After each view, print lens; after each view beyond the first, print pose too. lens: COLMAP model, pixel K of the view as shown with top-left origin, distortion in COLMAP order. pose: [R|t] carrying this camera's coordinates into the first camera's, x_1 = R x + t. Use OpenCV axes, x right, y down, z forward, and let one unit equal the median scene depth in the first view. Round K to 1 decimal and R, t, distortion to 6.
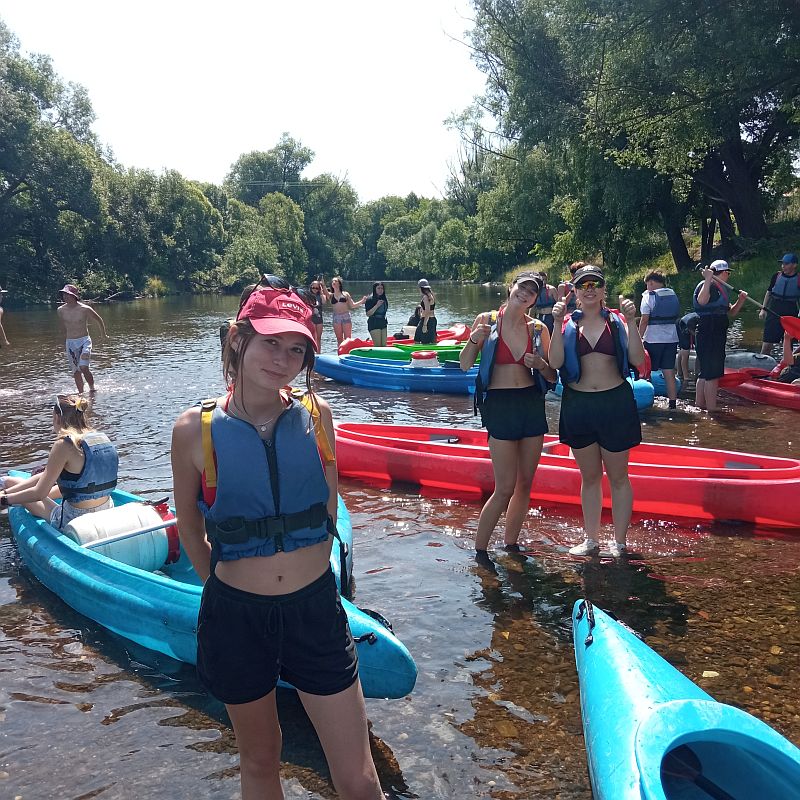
lens RADIAL K [[917.7, 0, 394.1], [0, 917.7, 407.4], [0, 0, 1]] dist [0.052909, 0.000000]
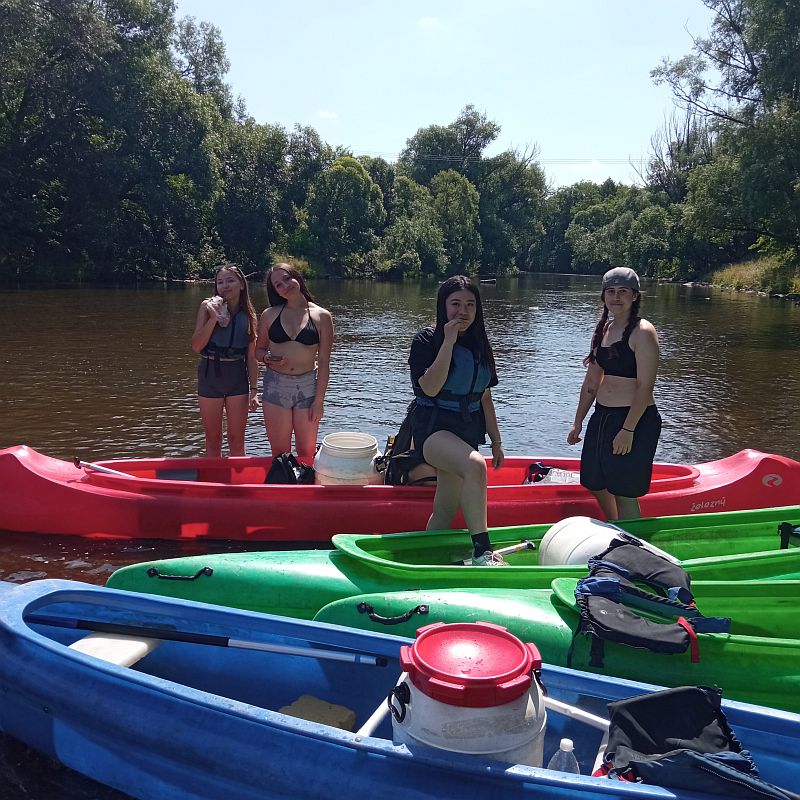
lens RADIAL K [[917.7, 0, 383.7], [0, 917.7, 402.7], [0, 0, 1]] dist [0.052909, 0.000000]
pose [[0.975994, 0.079454, -0.202788, 0.009672], [-0.078203, 0.996836, 0.014187, -0.018192], [0.203274, 0.002012, 0.979120, 0.131184]]
